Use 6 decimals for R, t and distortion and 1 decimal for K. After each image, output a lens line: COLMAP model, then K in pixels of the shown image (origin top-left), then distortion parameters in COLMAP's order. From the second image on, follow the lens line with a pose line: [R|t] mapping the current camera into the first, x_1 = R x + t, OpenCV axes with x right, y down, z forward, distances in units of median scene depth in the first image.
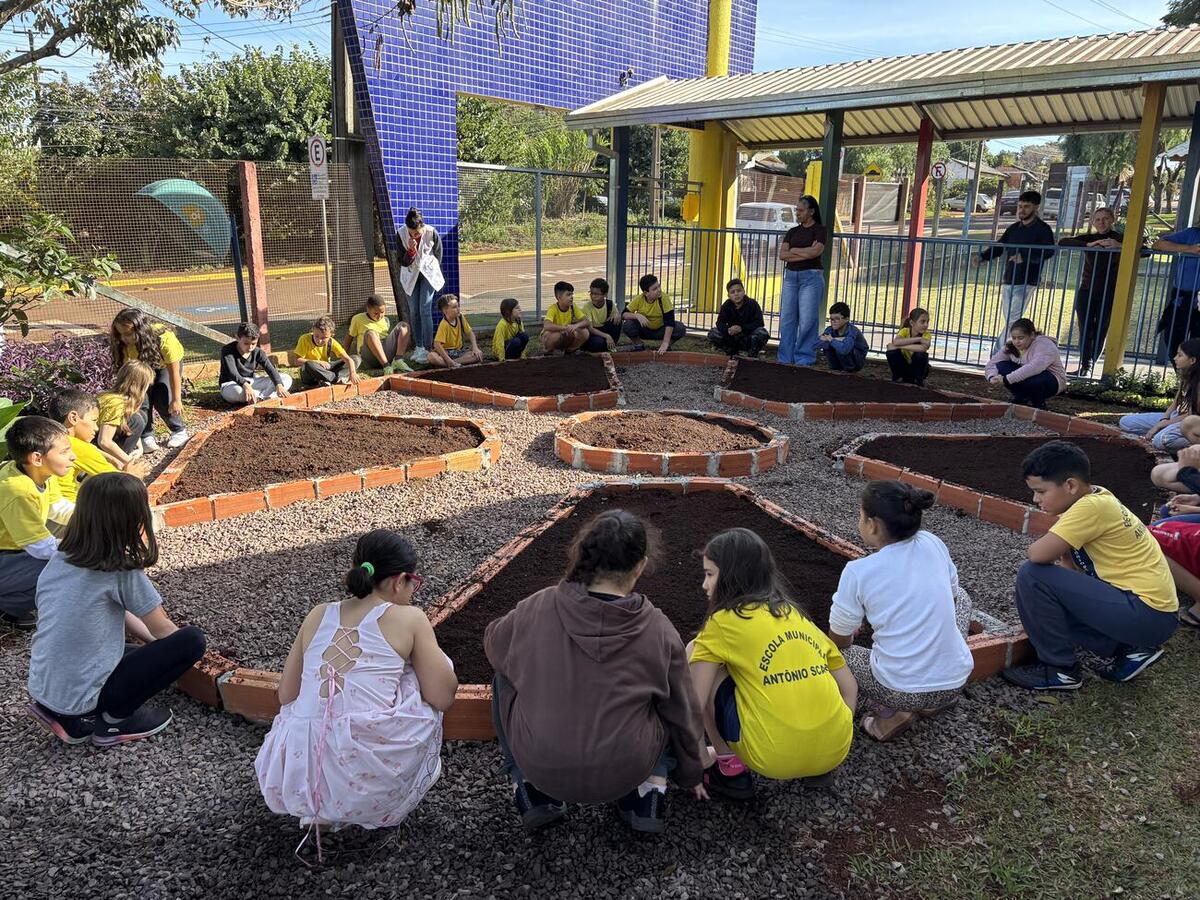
lens RADIAL K [[910.1, 0, 591.3], [0, 910.1, 460.3], [0, 0, 1]] dist [0.065289, -0.061511]
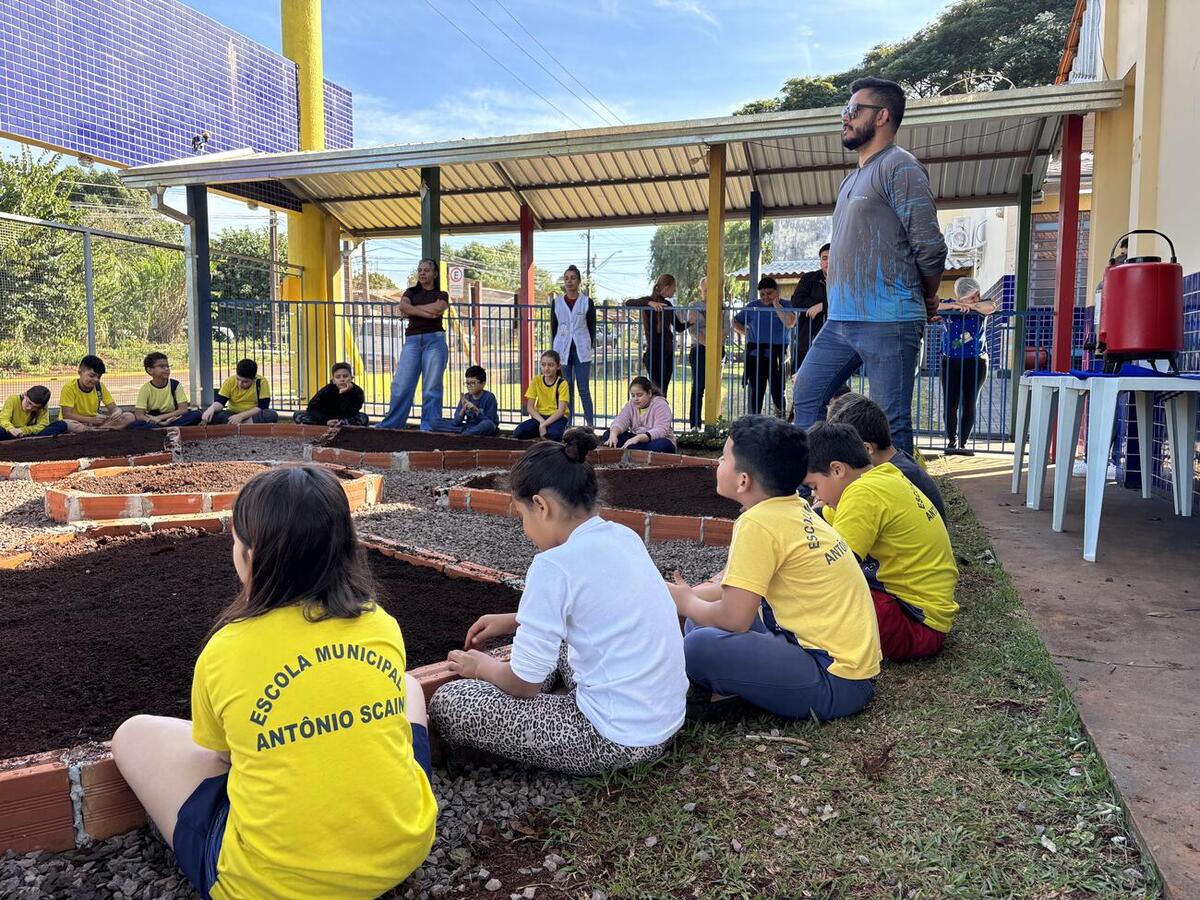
lens RADIAL K [[910.1, 0, 595.1], [0, 910.1, 449.8], [0, 0, 1]] dist [0.065289, -0.061511]
pose [[0.926588, -0.041077, 0.373828, 0.072855], [0.101534, 0.984429, -0.143496, 0.074369], [-0.362112, 0.170918, 0.916331, 0.145915]]
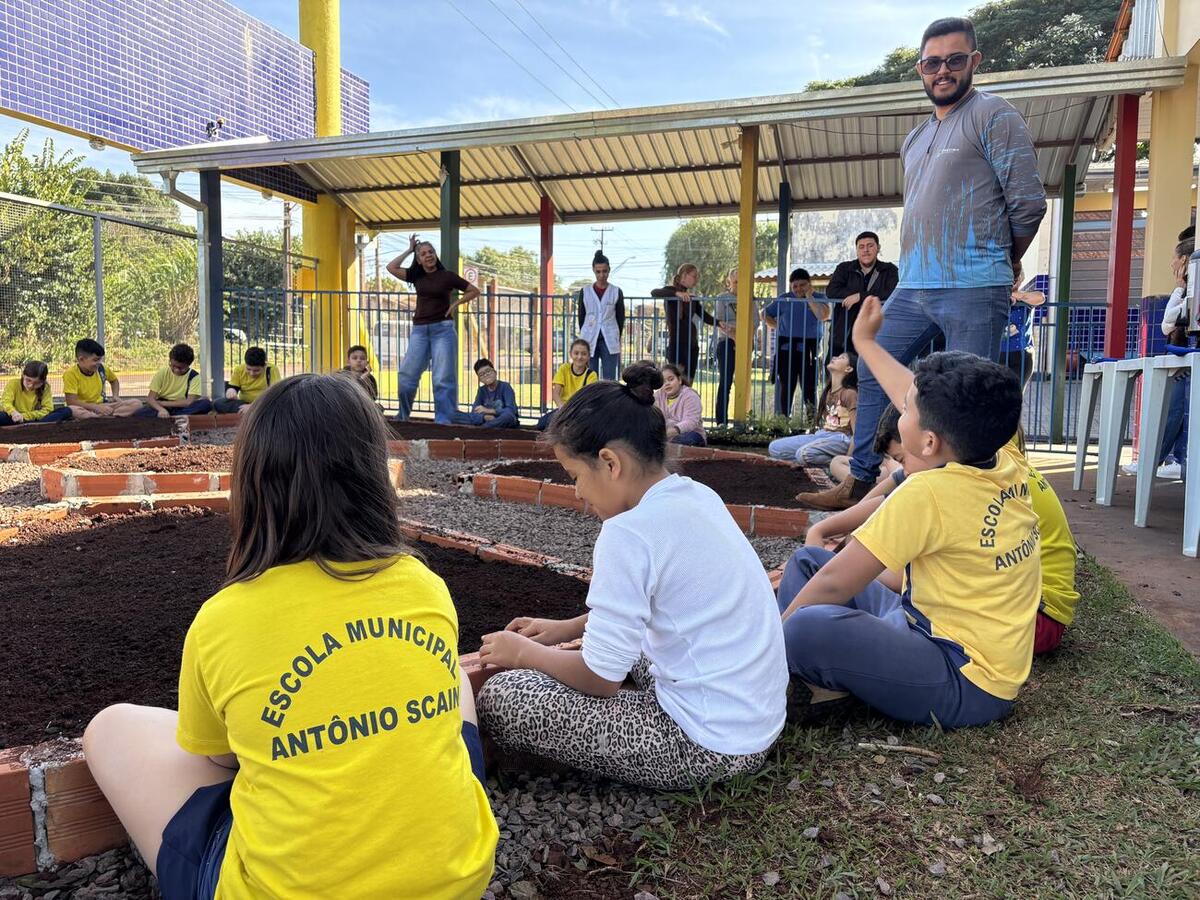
lens RADIAL K [[910.1, 0, 593.0], [0, 910.1, 450.4], [0, 0, 1]] dist [0.065289, -0.061511]
pose [[0.931368, -0.027778, 0.363019, 0.073140], [0.088907, 0.984252, -0.152785, 0.081417], [-0.353058, 0.174574, 0.919170, 0.198060]]
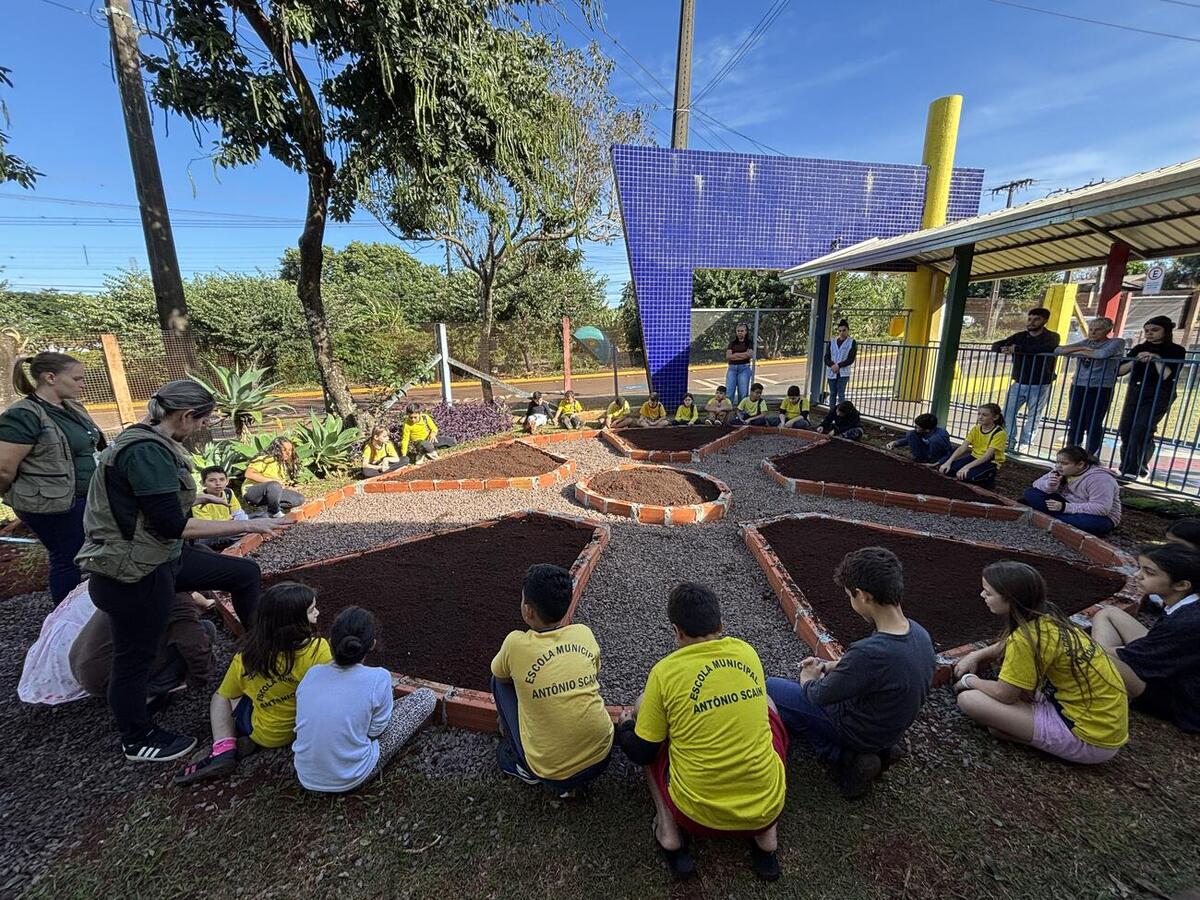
lens RADIAL K [[489.9, 0, 596.6], [0, 489.9, 447.6], [0, 0, 1]] dist [0.005123, 0.000229]
pose [[0.780482, 0.115003, -0.614509, 0.423074], [-0.134410, 0.990817, 0.014715, -0.077633], [0.610558, 0.071112, 0.788772, 0.254644]]
